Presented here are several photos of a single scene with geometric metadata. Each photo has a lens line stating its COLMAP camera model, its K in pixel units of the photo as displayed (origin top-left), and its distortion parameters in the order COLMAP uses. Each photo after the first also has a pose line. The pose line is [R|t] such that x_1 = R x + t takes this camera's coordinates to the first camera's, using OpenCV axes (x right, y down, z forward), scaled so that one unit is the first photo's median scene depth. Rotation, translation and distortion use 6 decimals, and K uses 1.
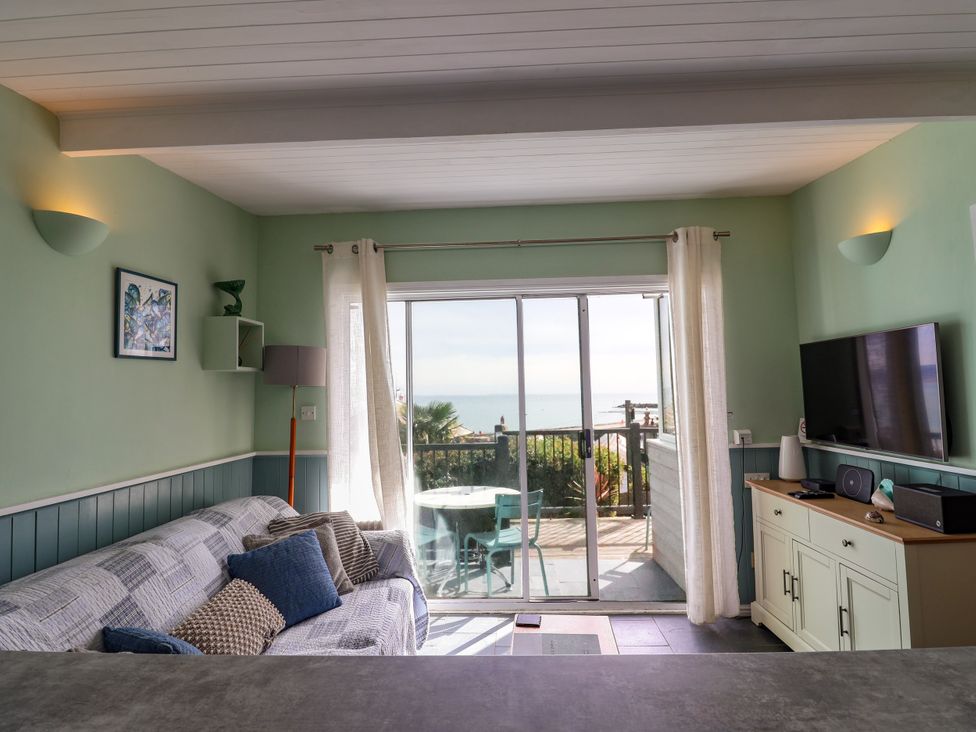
lens RADIAL K [[519.7, 0, 489.7], [0, 519.7, 355.1], [0, 0, 1]] dist [0.002074, -0.000333]
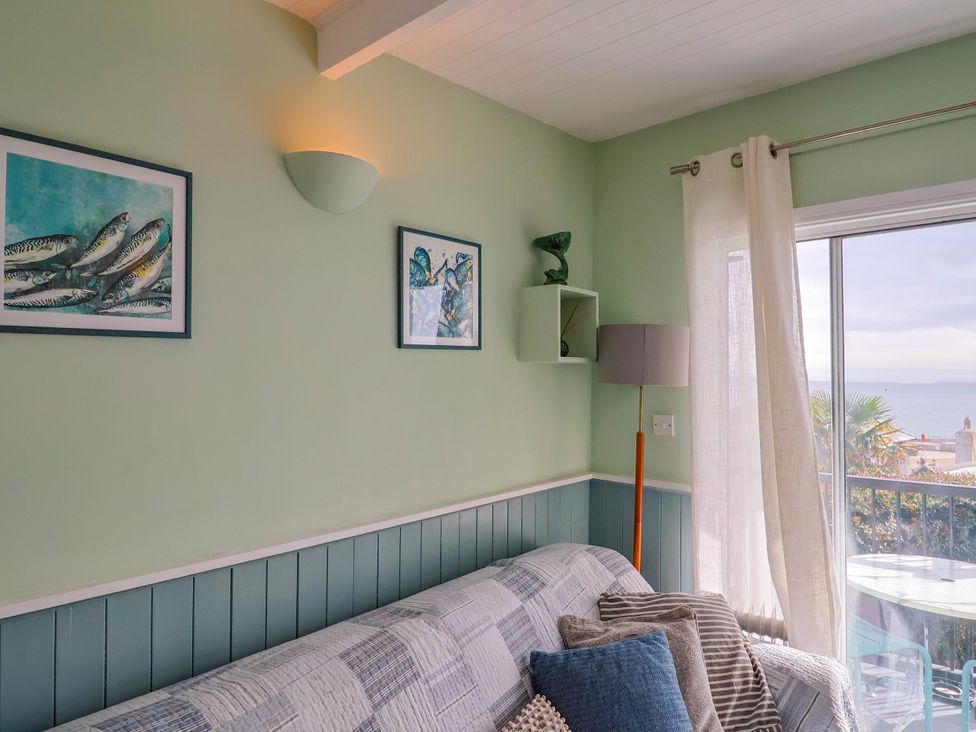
lens RADIAL K [[593.2, 0, 488.0], [0, 593.2, 366.0], [0, 0, 1]] dist [-0.008856, -0.001803]
pose [[0.793628, 0.011304, -0.608299, -0.084985], [0.022792, 0.998573, 0.048294, -0.006551], [0.607977, -0.052192, 0.792238, 0.338205]]
